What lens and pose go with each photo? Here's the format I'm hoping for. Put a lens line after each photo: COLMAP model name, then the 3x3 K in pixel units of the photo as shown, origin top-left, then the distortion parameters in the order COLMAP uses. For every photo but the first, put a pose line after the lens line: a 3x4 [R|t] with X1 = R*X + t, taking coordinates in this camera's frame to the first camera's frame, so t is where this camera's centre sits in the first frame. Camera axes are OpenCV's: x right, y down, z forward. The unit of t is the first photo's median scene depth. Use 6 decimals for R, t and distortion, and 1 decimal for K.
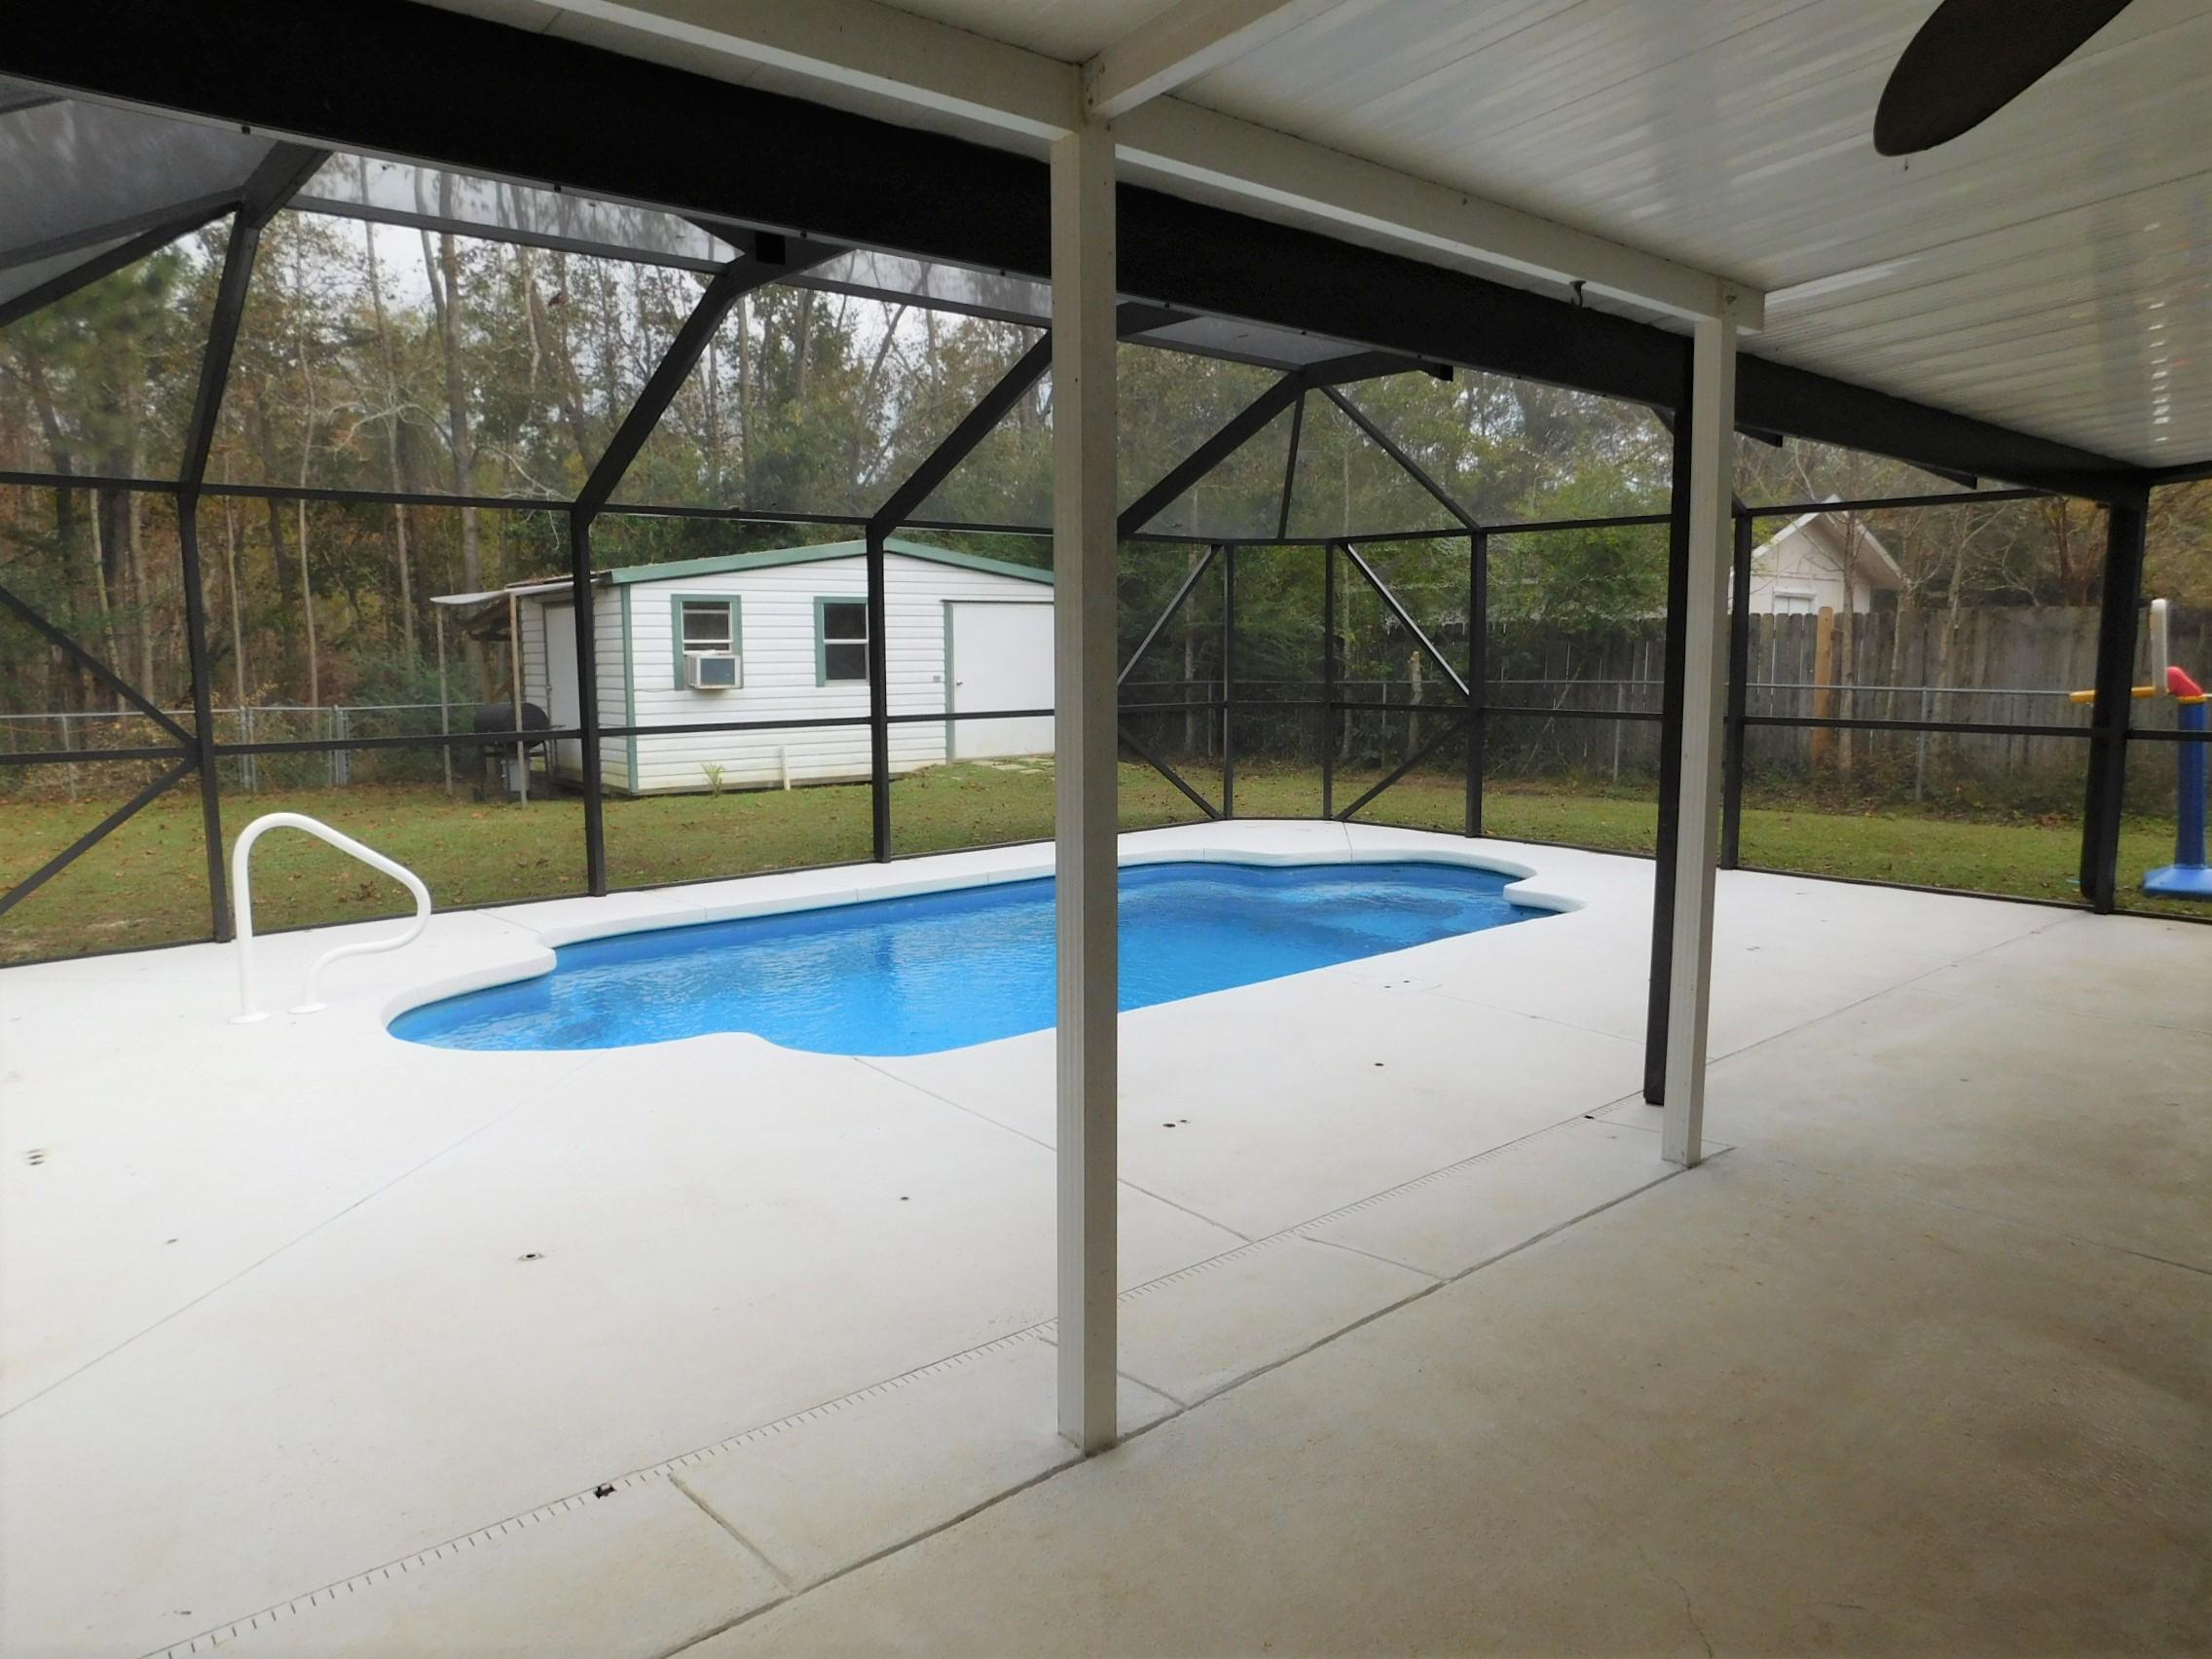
lens RADIAL K [[1462.6, 0, 1113.4], [0, 1462.6, 832.2], [0, 0, 1]] dist [-0.076179, 0.056148]
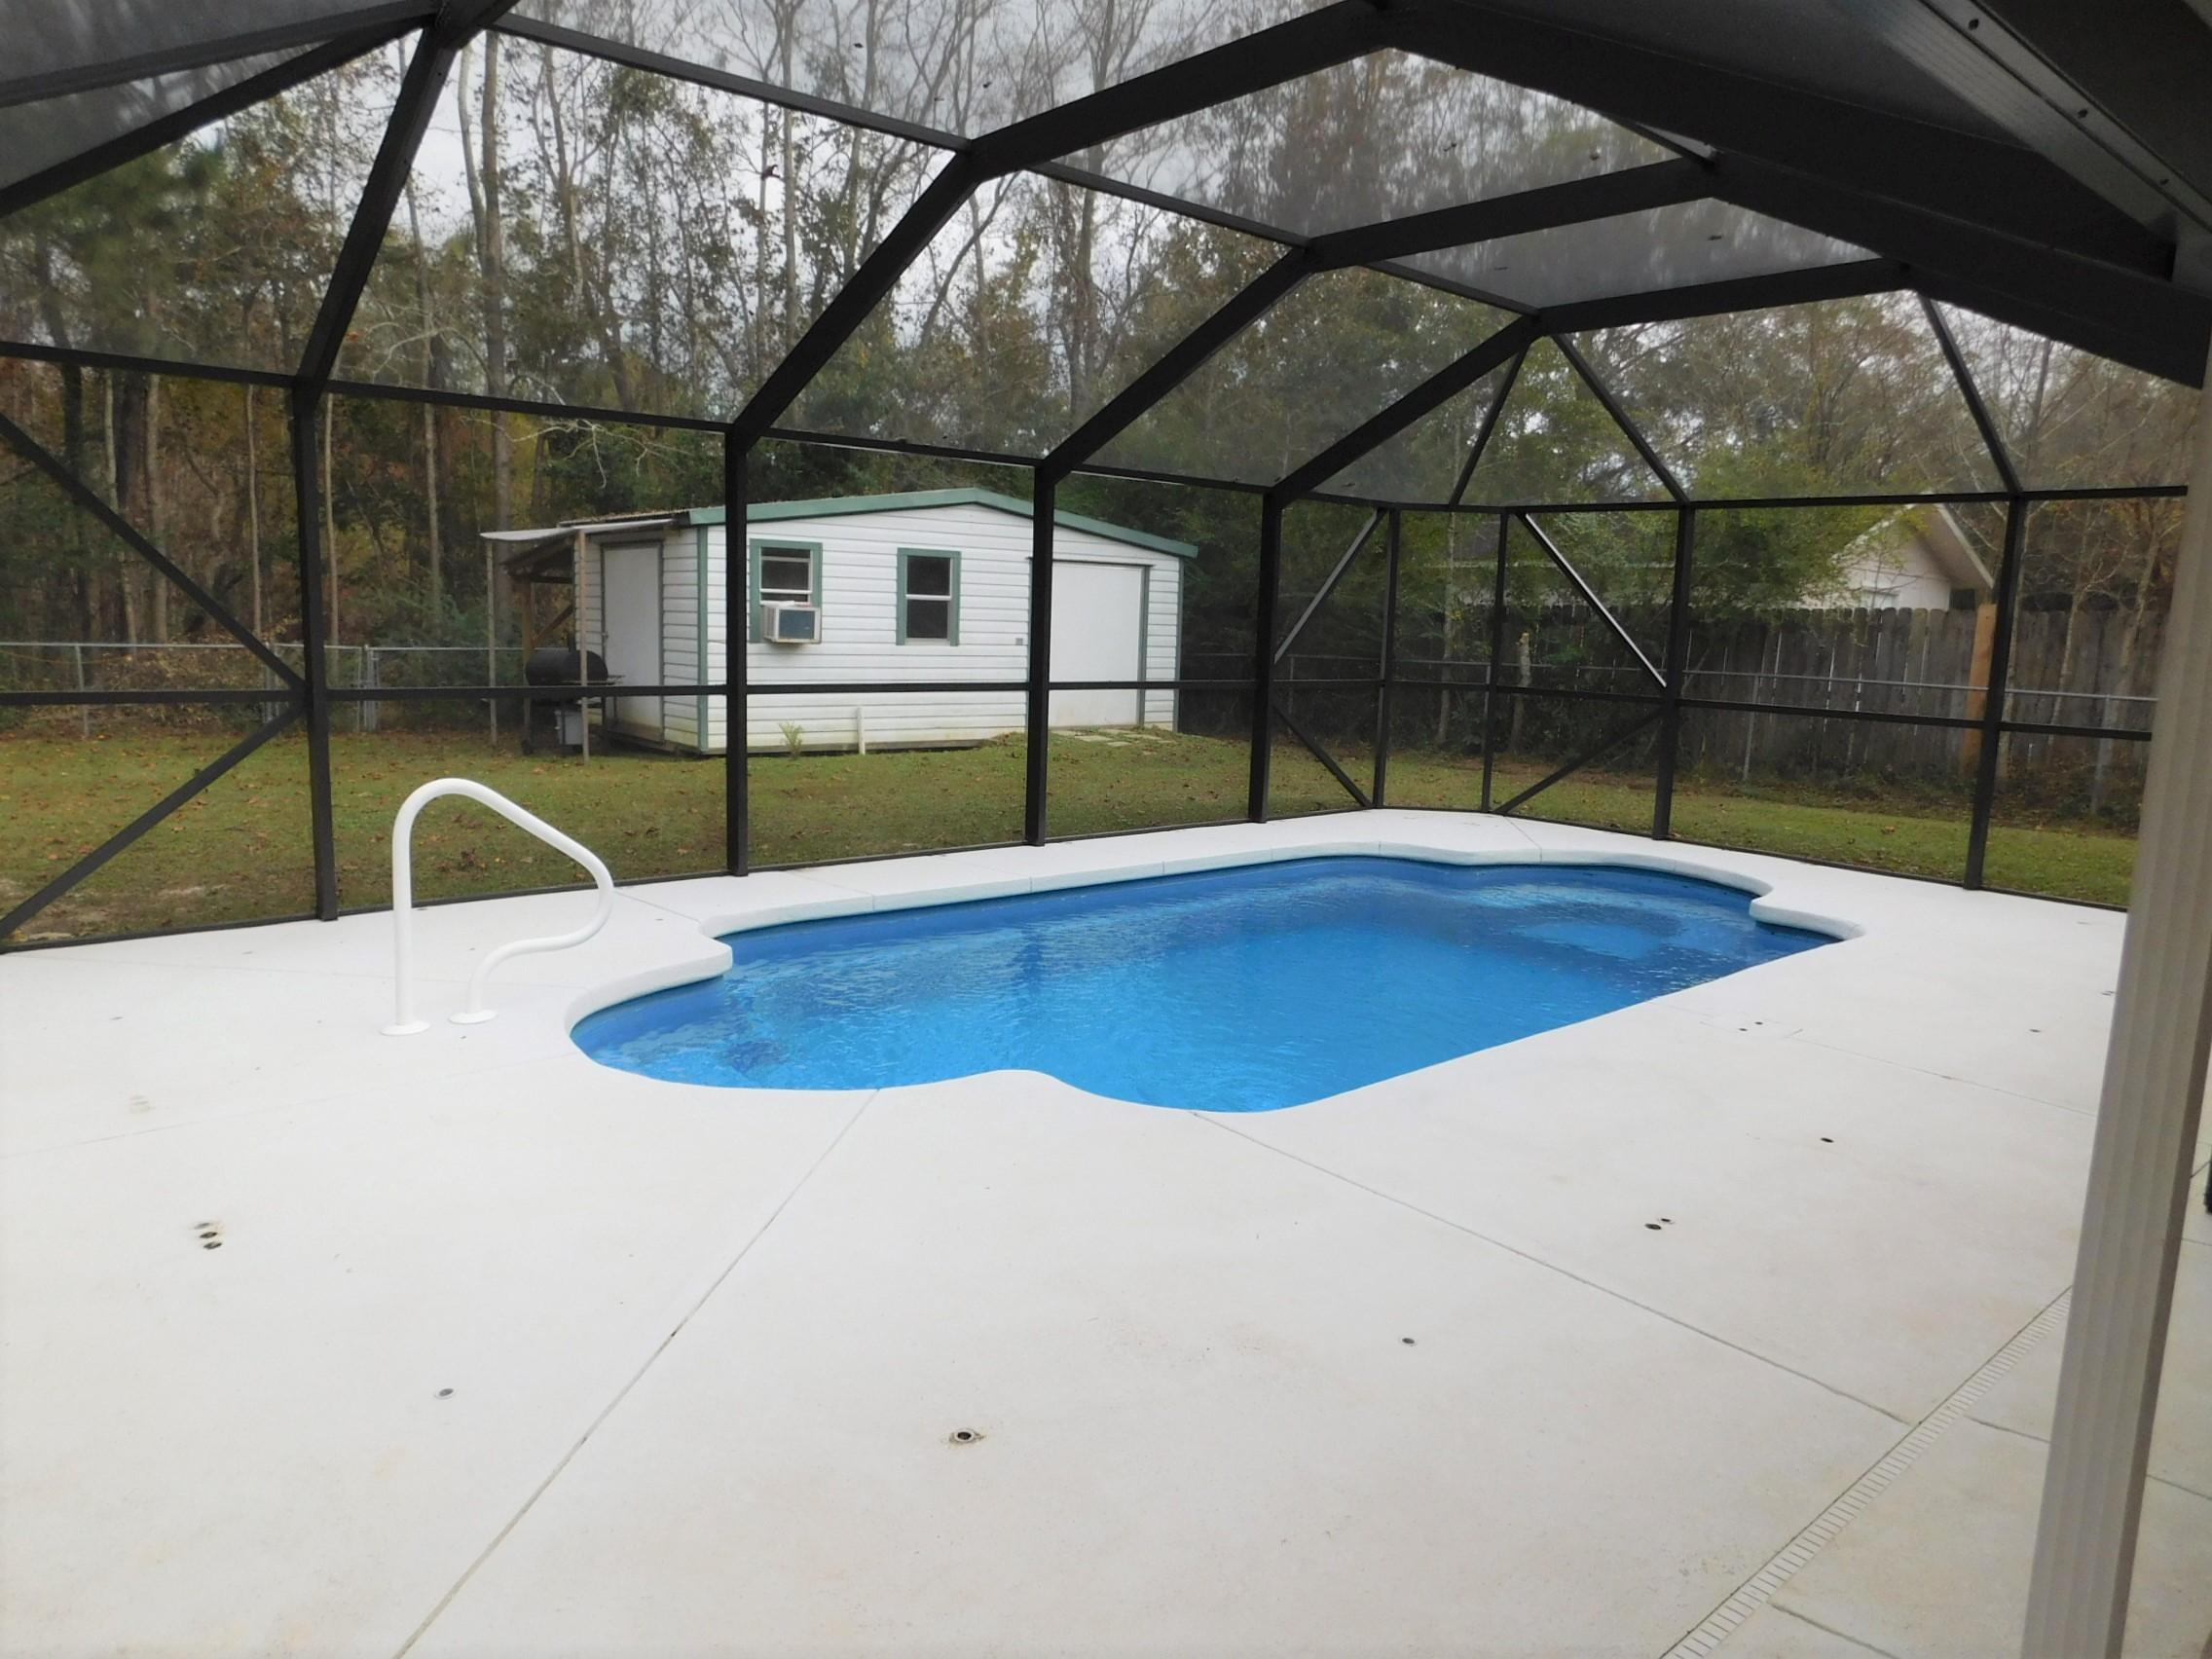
lens RADIAL K [[1462.6, 0, 1115.7], [0, 1462.6, 839.2], [0, 0, 1]] dist [-0.076179, 0.056148]
pose [[0.999194, 0.037152, 0.015189, -0.079827], [-0.037540, 0.998953, 0.026132, -0.005562], [-0.014202, -0.026681, 0.999543, 0.065155]]
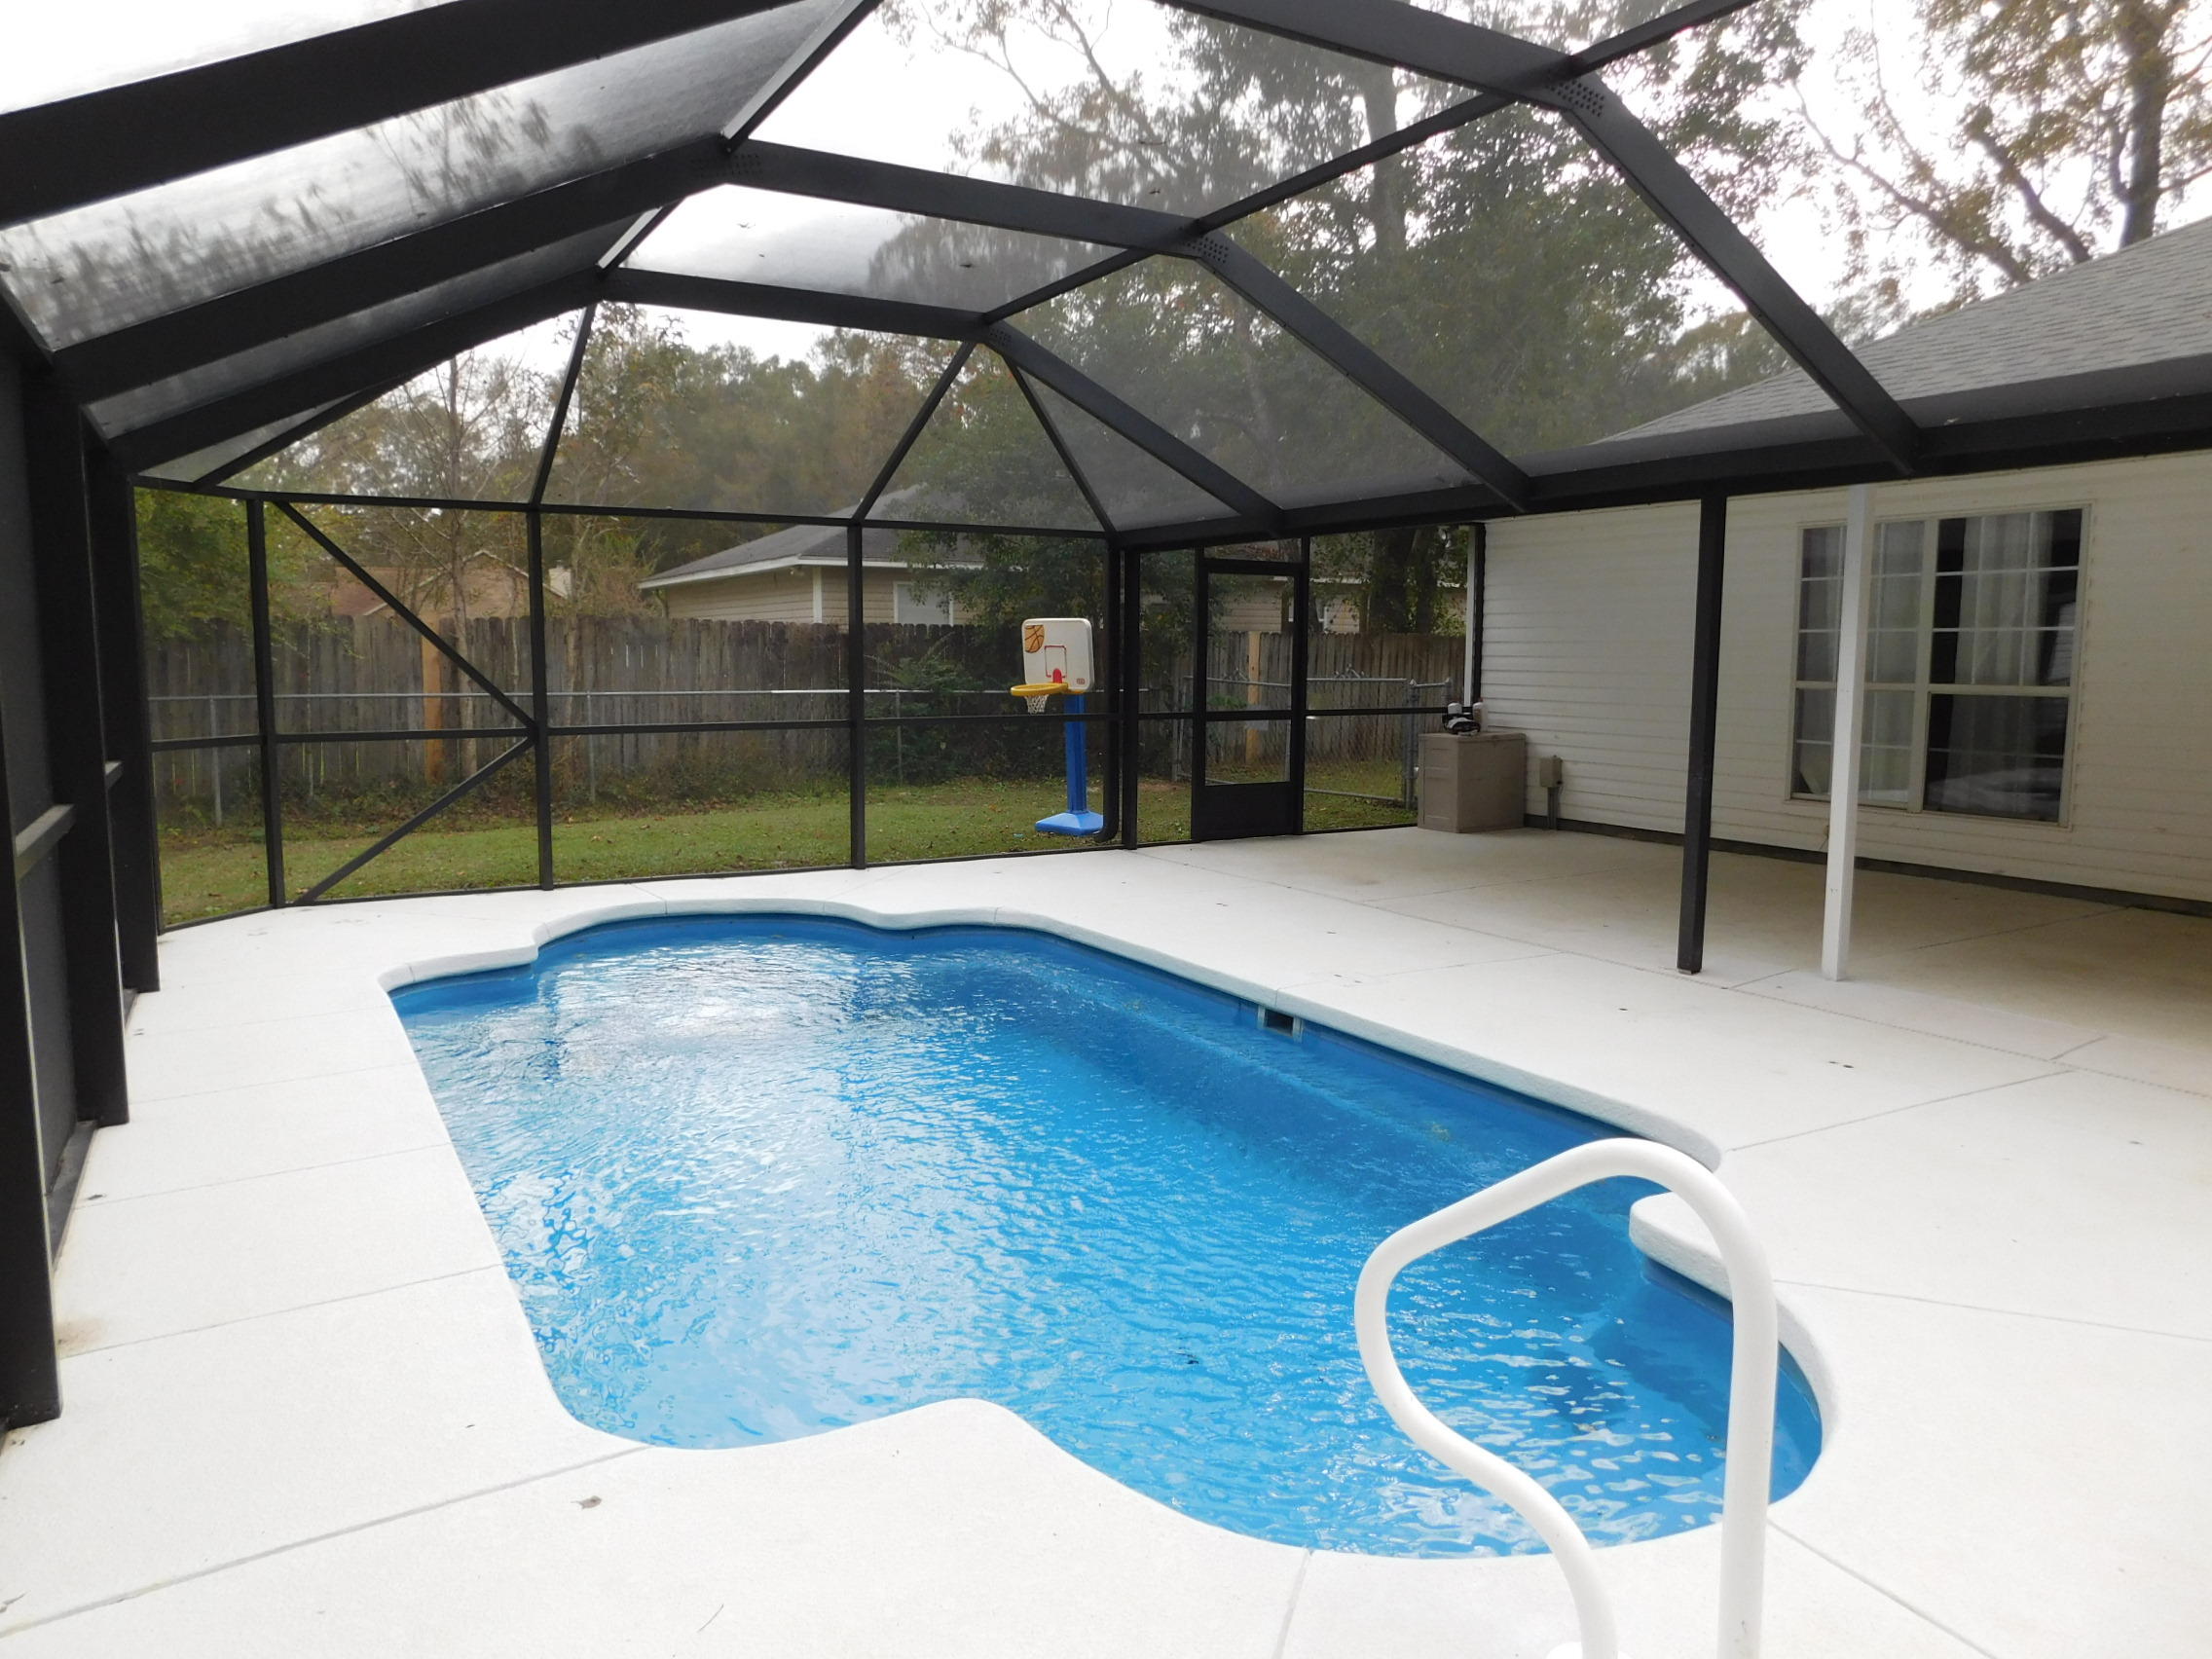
lens RADIAL K [[1462.6, 0, 1122.1], [0, 1462.6, 815.7], [0, 0, 1]] dist [-0.076179, 0.056148]
pose [[0.181461, -0.102248, 0.978068, -0.359532], [0.119451, 0.989507, 0.081282, -0.047292], [-0.976116, 0.102081, 0.191771, 0.397166]]
